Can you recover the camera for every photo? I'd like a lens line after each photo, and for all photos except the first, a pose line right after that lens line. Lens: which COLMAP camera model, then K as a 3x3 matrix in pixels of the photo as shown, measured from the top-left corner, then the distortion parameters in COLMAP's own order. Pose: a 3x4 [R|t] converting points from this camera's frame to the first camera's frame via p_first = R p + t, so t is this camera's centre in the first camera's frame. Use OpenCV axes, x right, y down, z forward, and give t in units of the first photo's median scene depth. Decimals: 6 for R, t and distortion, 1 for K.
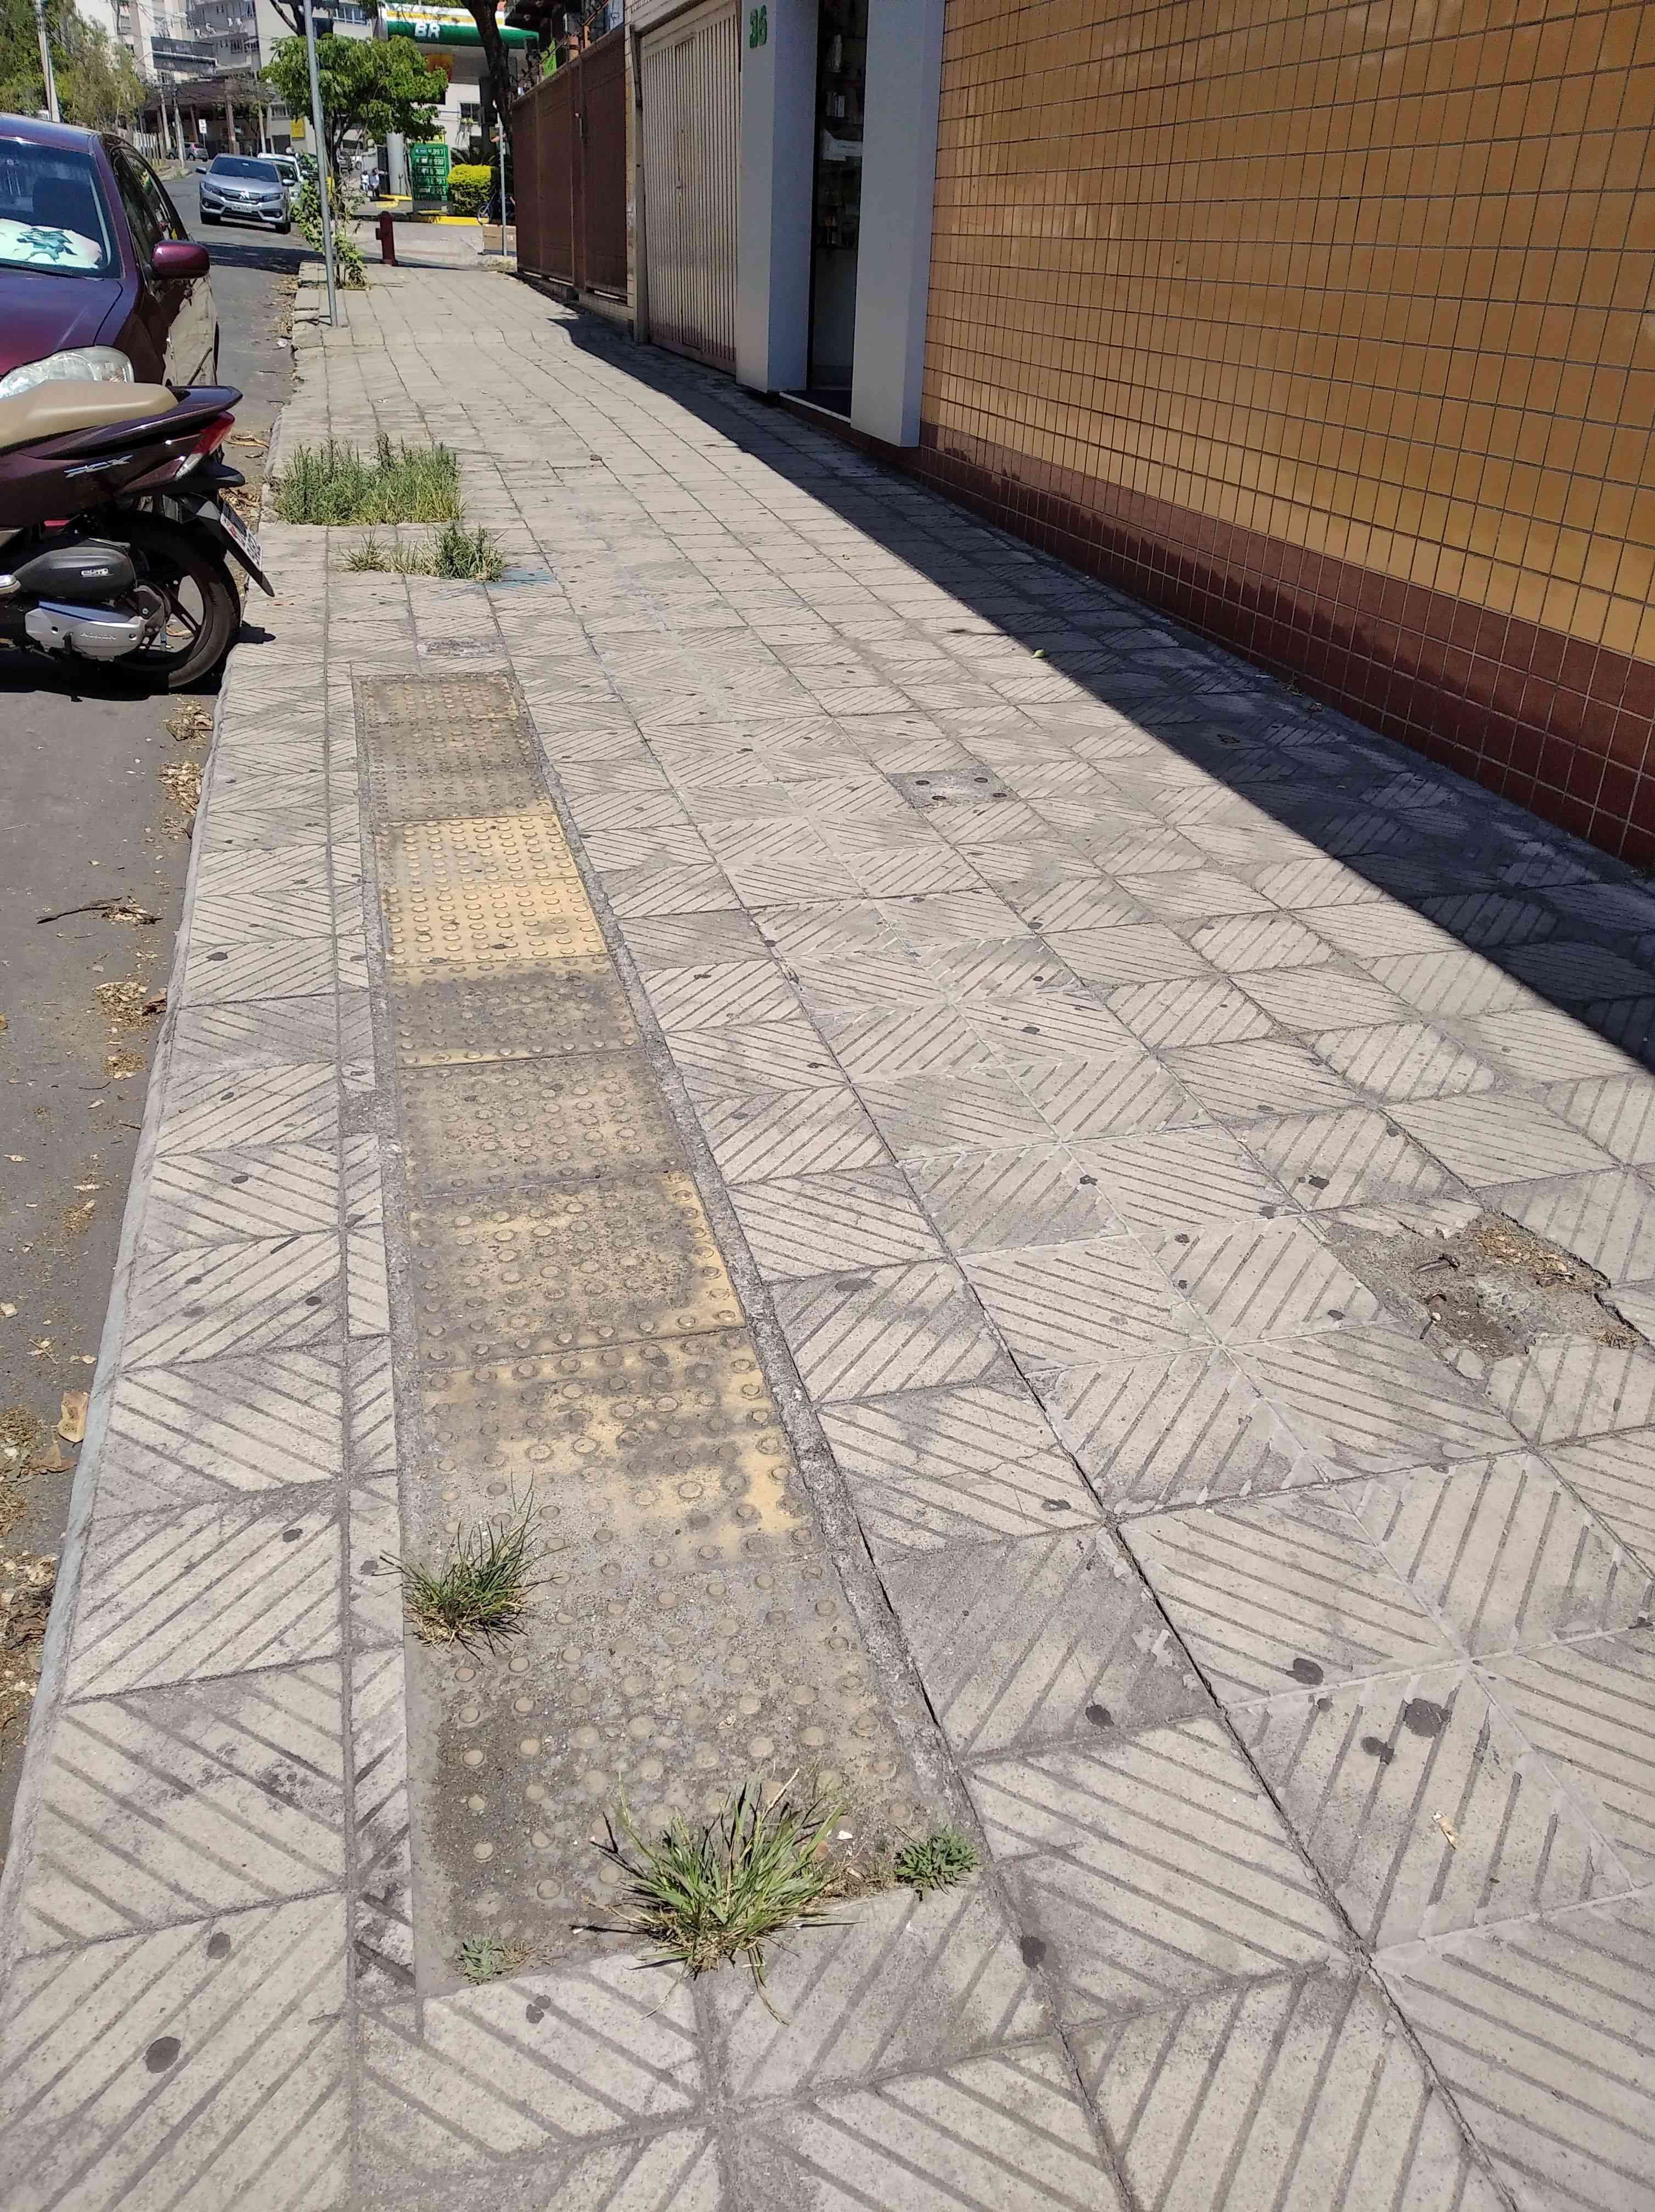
lens RADIAL K [[1725.3, 0, 827.5], [0, 1725.3, 1106.0], [0, 0, 1]] dist [0.090039, -0.179543]
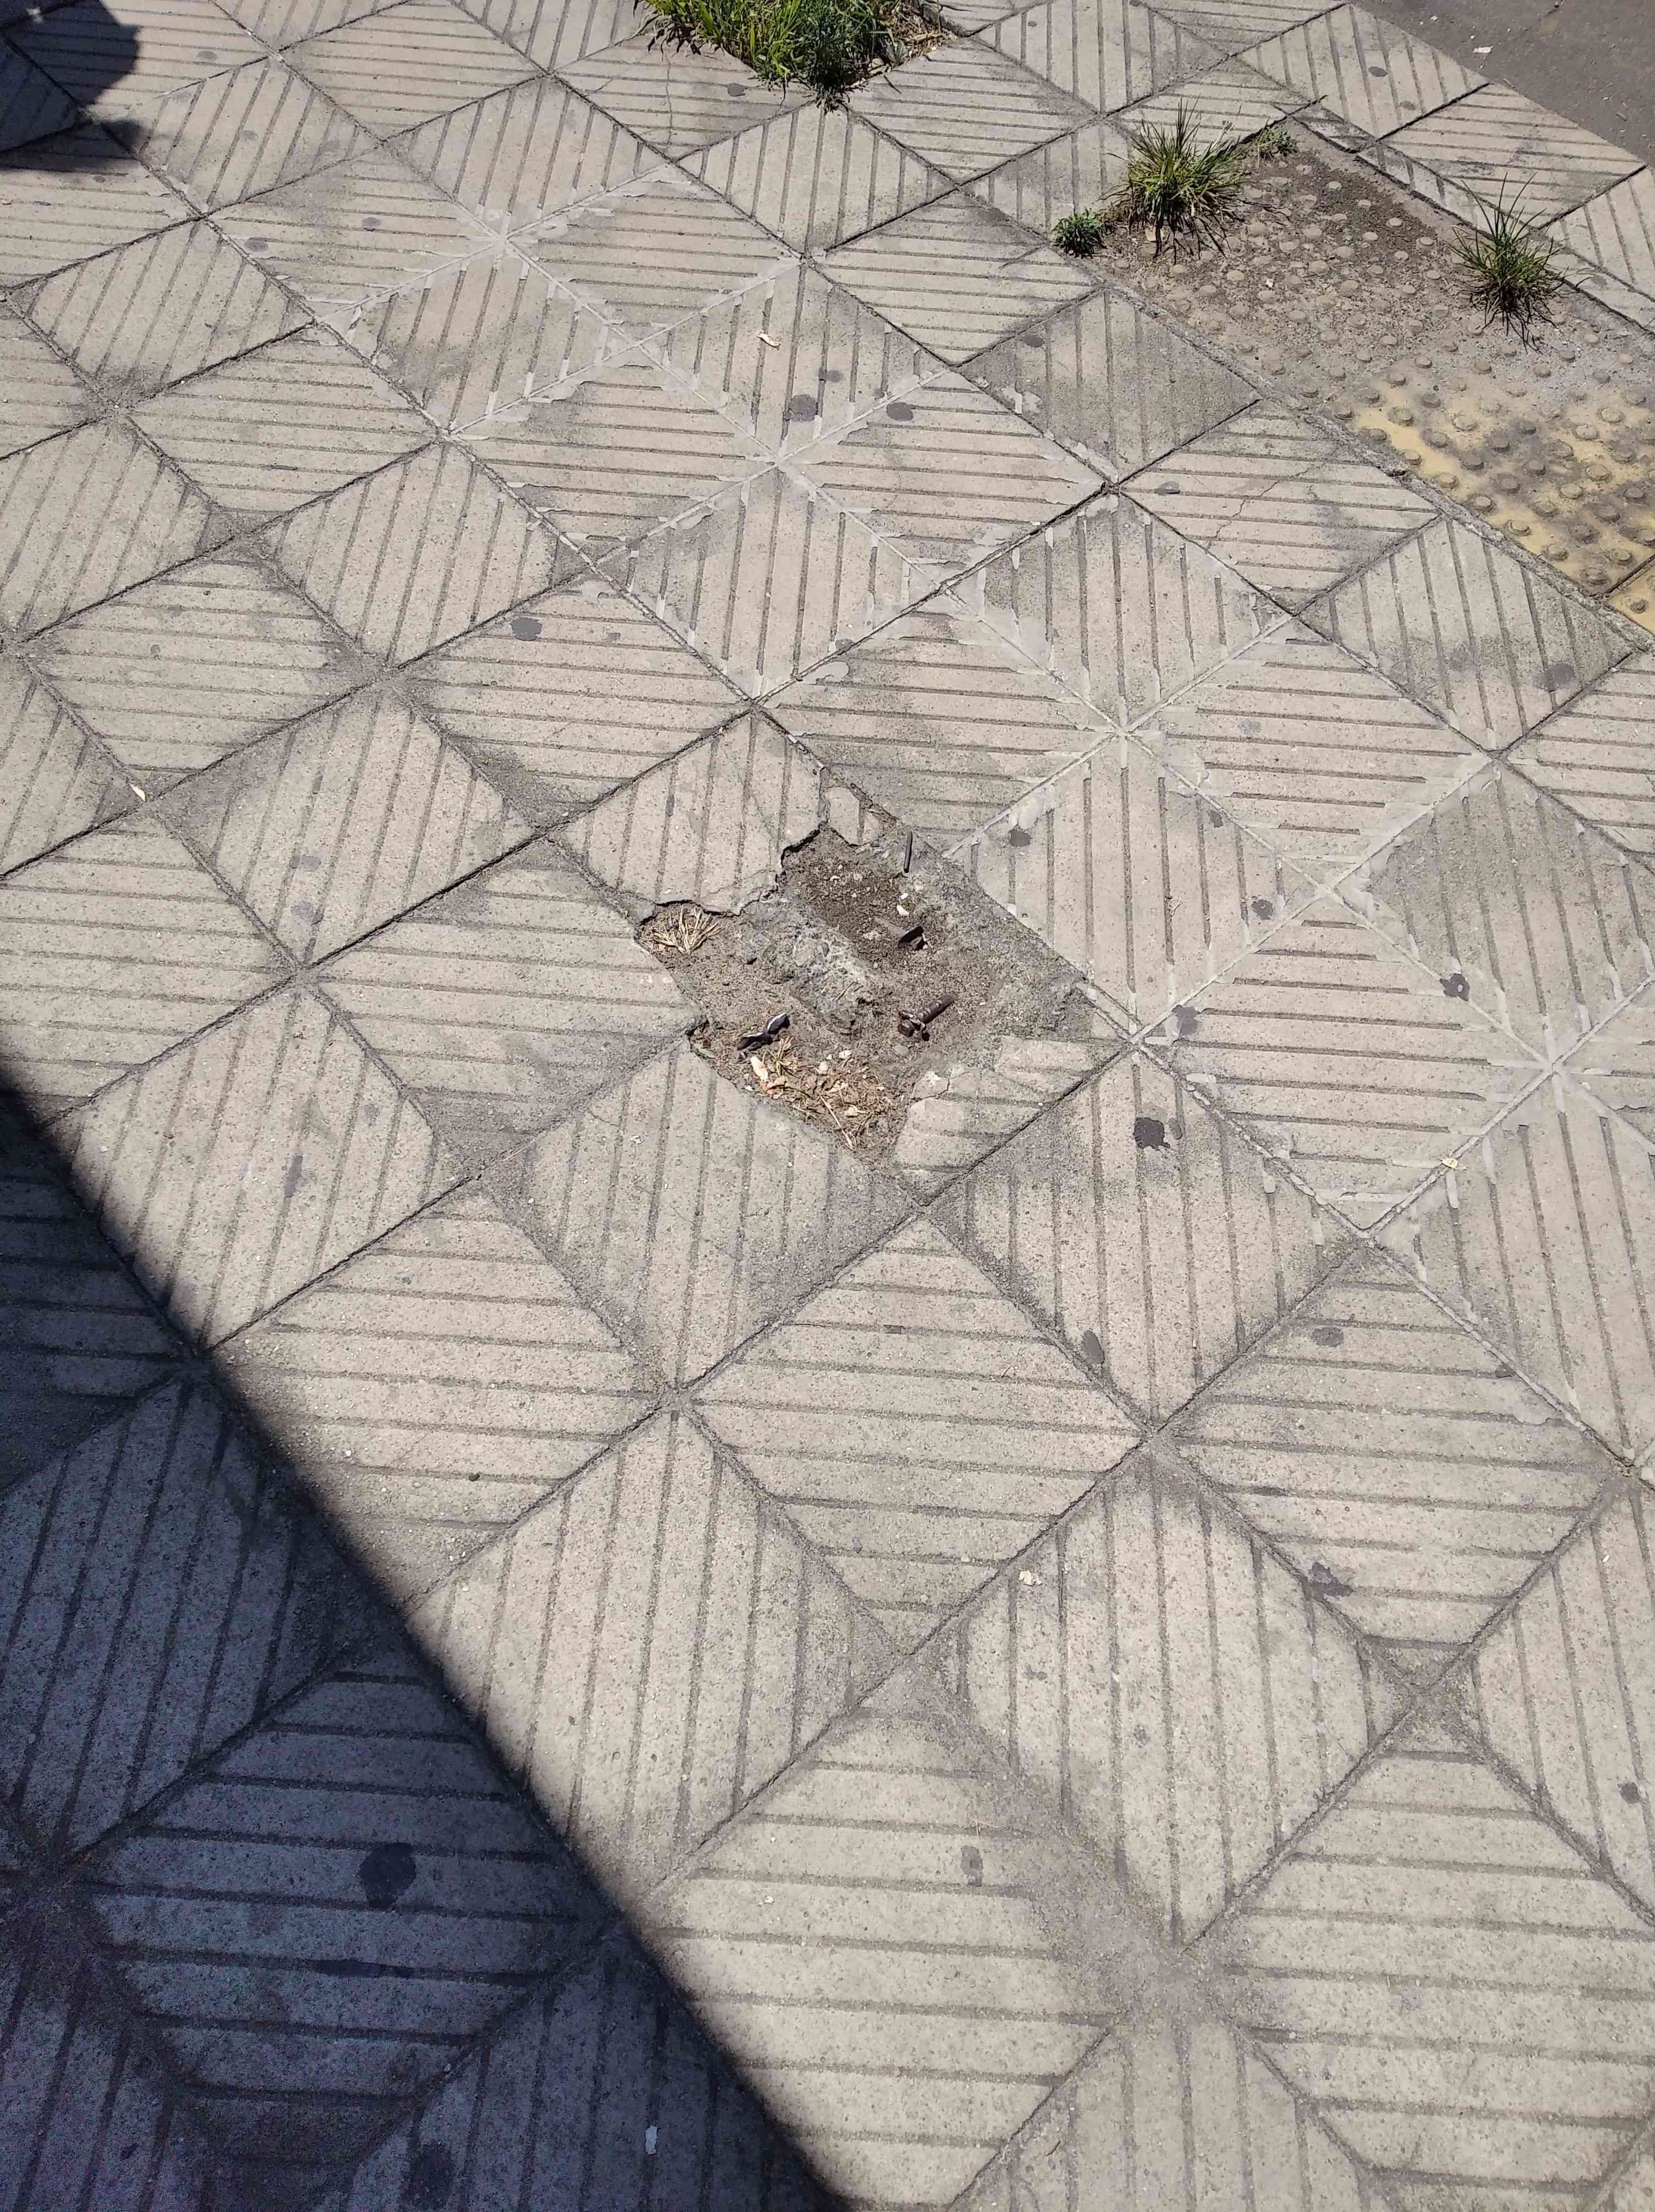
lens RADIAL K [[1725.3, 0, 827.5], [0, 1725.3, 1106.0], [0, 0, 1]] dist [0.090039, -0.179543]
pose [[-0.893721, 0.339000, -0.293839, 0.452824], [-0.270395, 0.115601, 0.955784, -0.403051], [0.357979, 0.933657, -0.011651, 0.788241]]
